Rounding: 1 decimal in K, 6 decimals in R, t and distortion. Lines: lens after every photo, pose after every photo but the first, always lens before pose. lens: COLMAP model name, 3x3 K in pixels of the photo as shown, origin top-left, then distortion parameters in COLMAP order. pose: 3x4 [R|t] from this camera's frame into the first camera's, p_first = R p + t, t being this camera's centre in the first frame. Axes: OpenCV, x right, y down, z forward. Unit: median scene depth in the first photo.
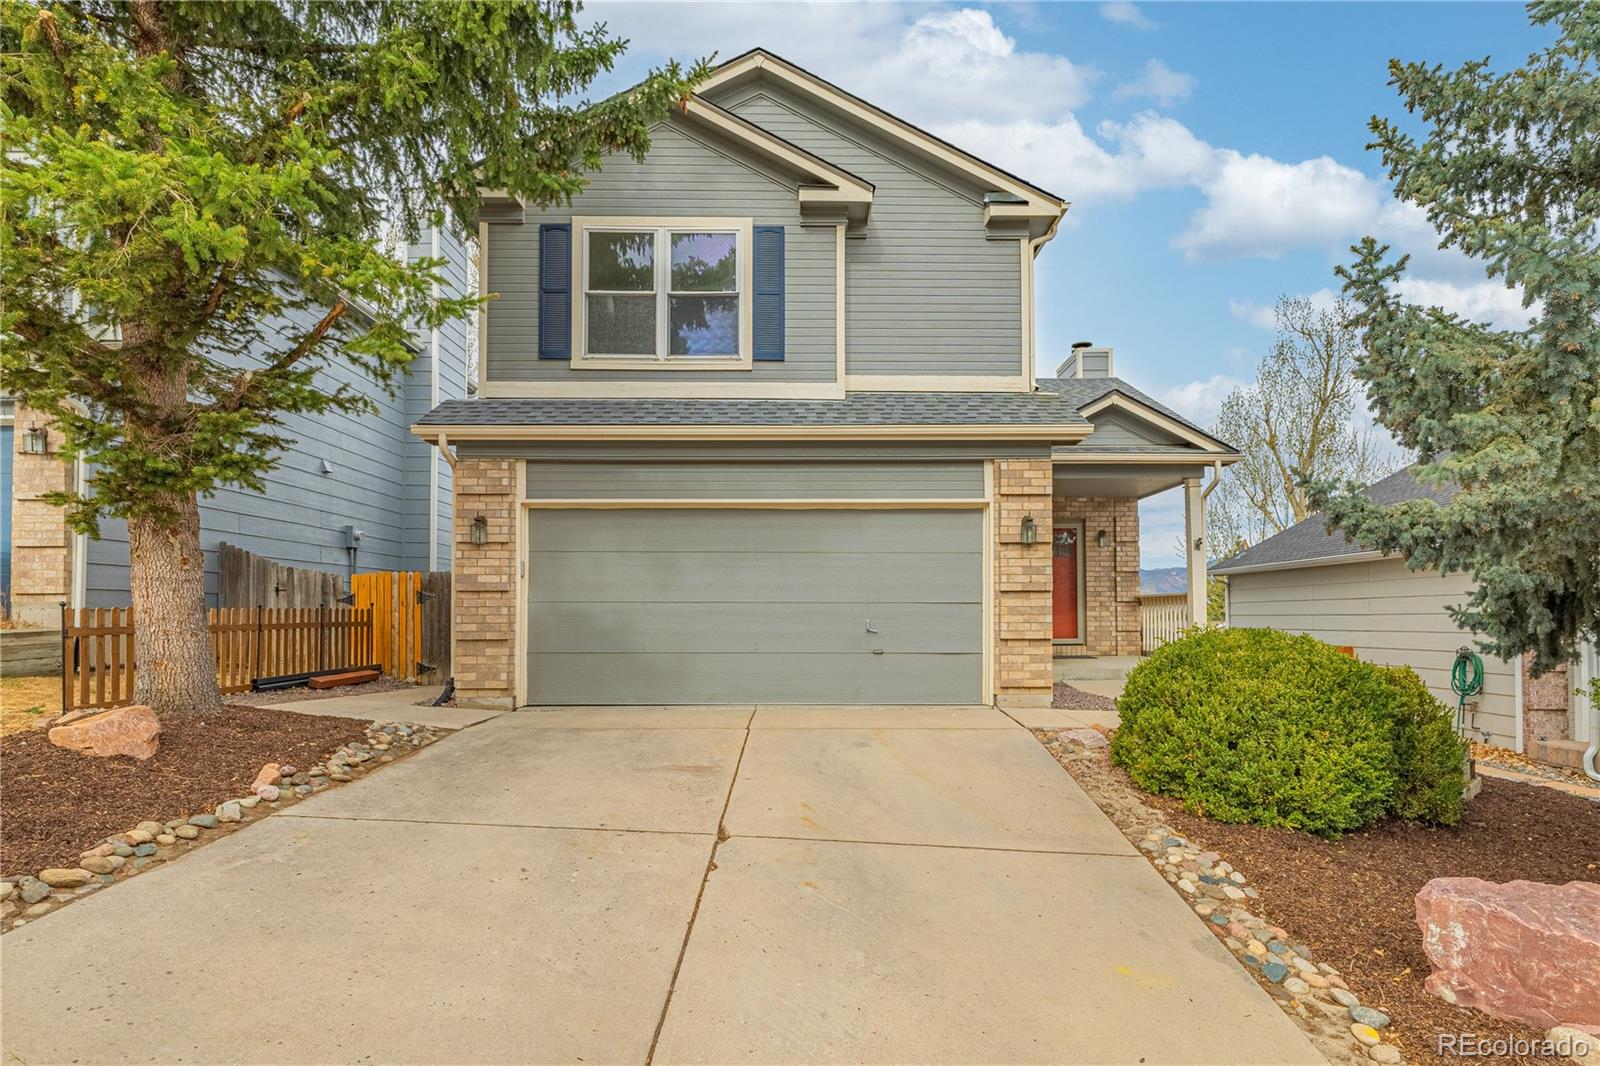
lens RADIAL K [[870.7, 0, 823.6], [0, 870.7, 603.7], [0, 0, 1]] dist [-0.003731, 0.000487]
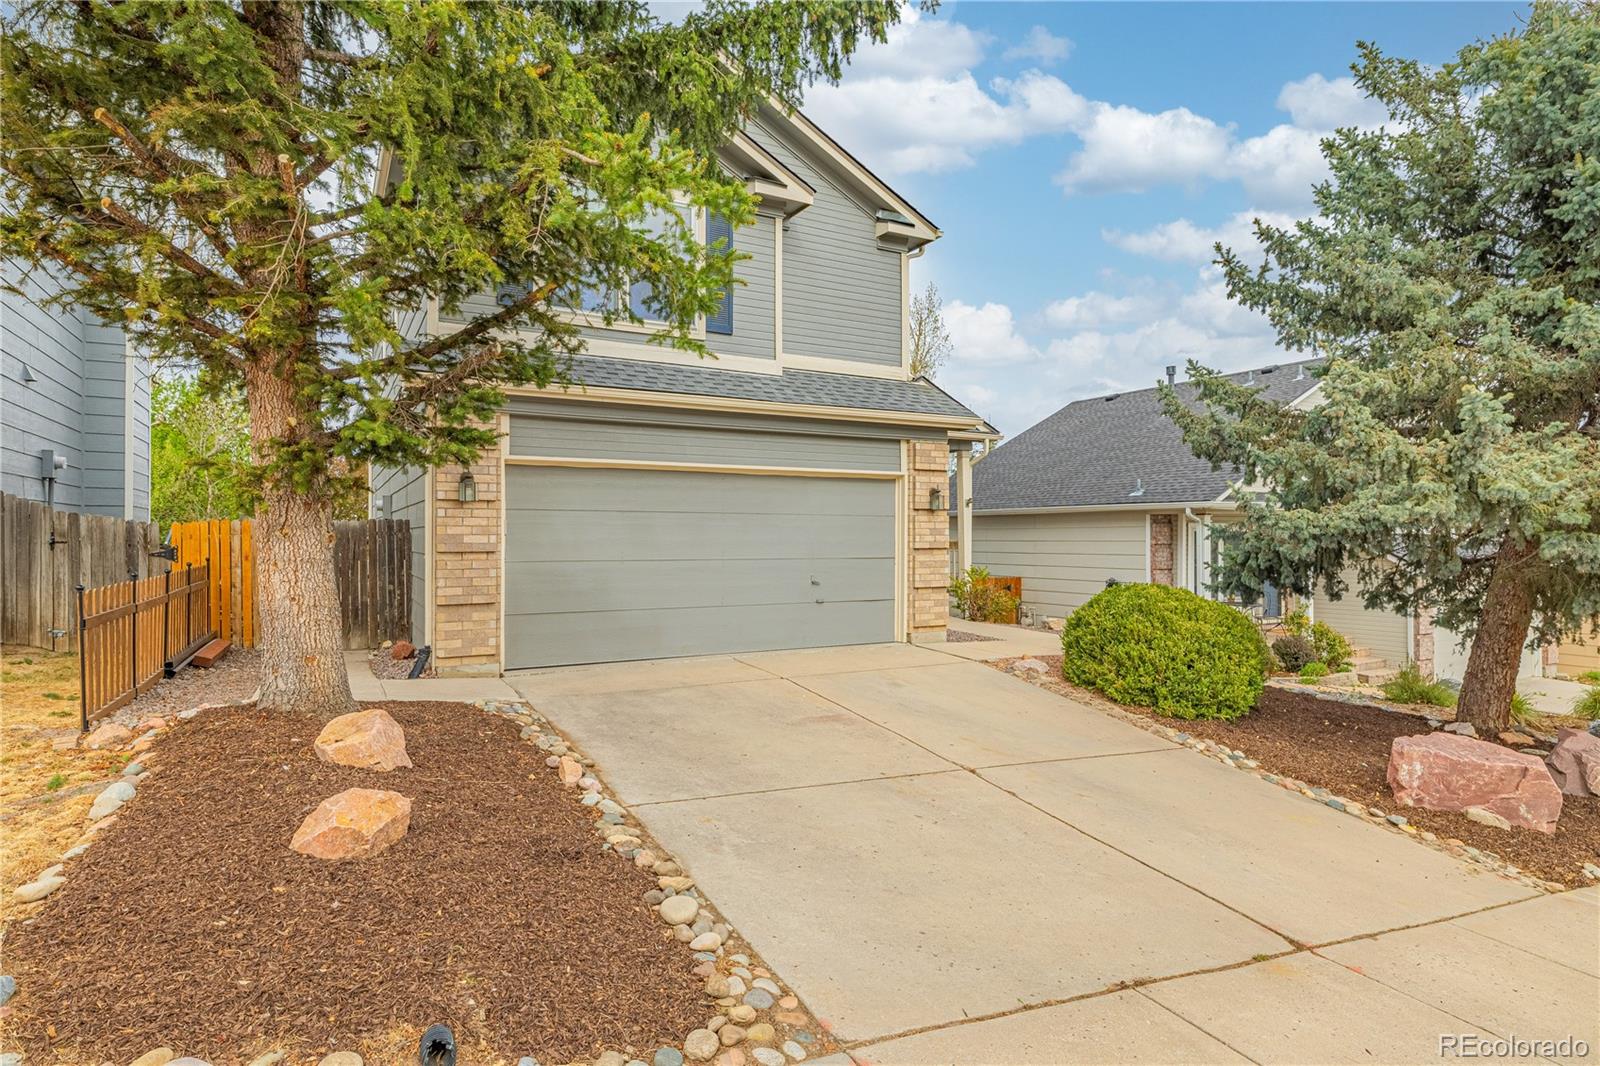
lens RADIAL K [[852.3, 0, 805.5], [0, 852.3, 539.0], [0, 0, 1]] dist [-0.001110, -0.000391]
pose [[0.881899, 0.000108, 0.471439, -0.474577], [-0.008740, 0.999832, 0.016121, -0.044043], [-0.471358, -0.018338, 0.881751, 0.017323]]
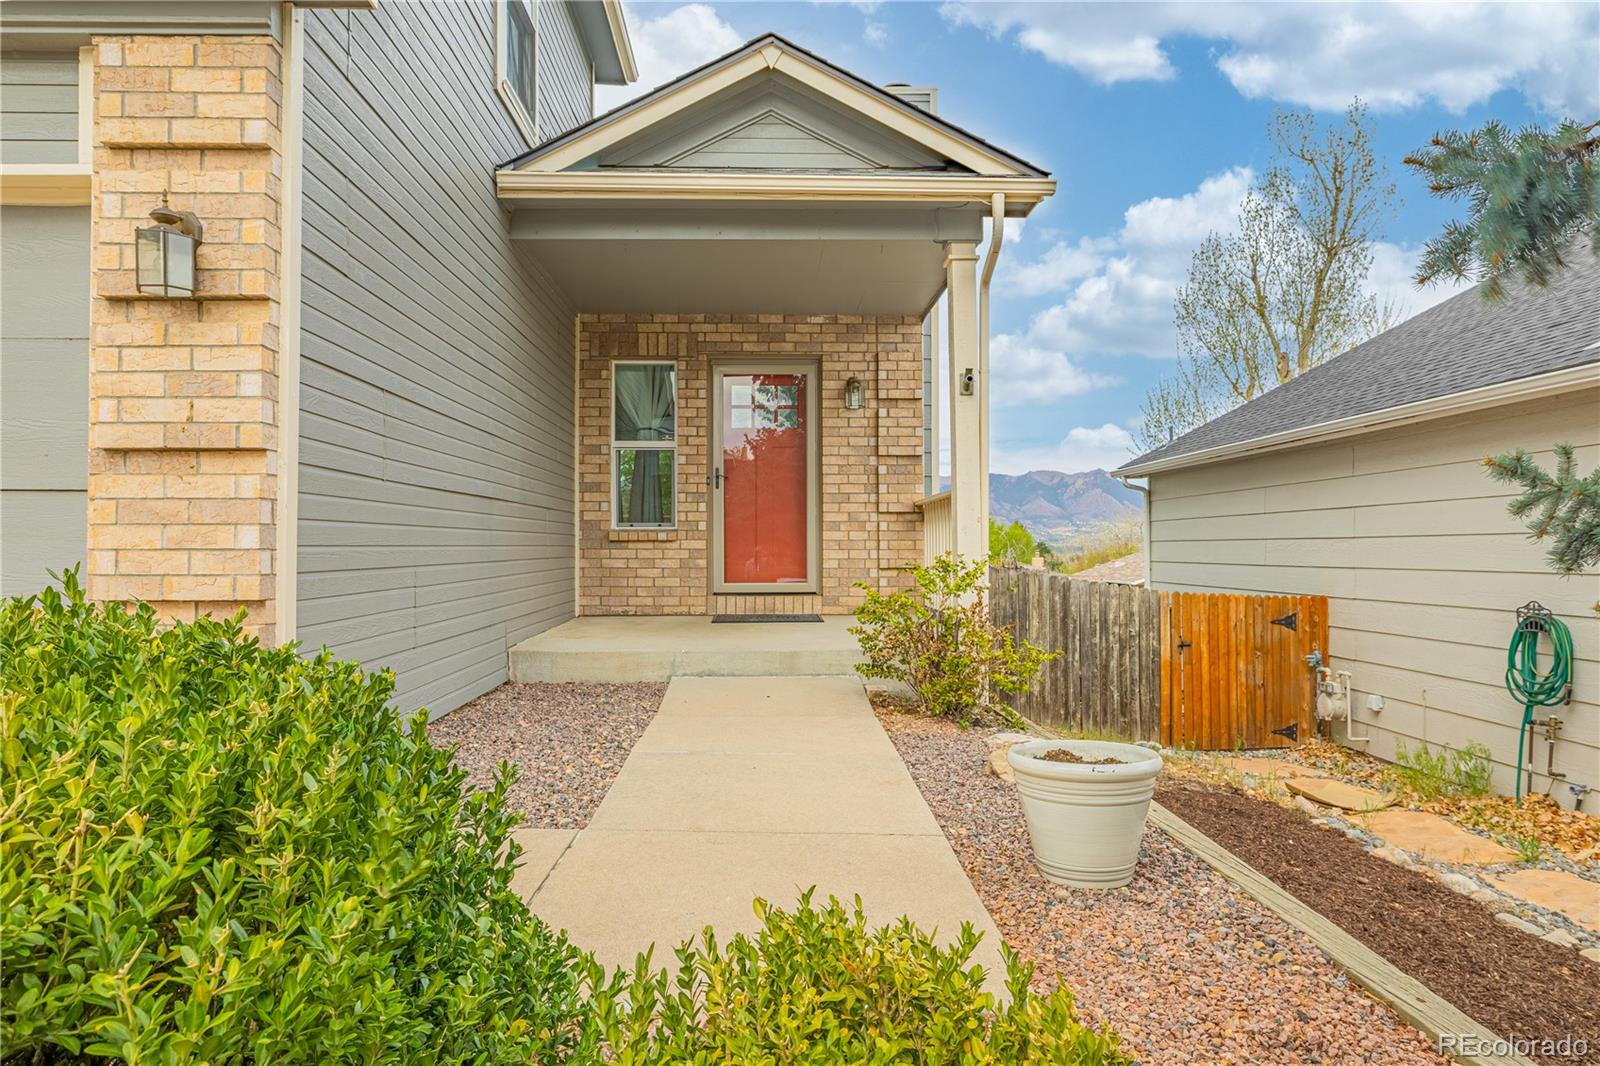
lens RADIAL K [[1008.0, 0, 798.0], [0, 1008.0, 533.7], [0, 0, 1]] dist [0.000342, -0.004089]
pose [[0.999872, 0.001404, 0.015961, 0.432576], [-0.001443, 0.999996, 0.002444, 0.014031], [-0.015958, -0.002466, 0.999870, 0.604812]]
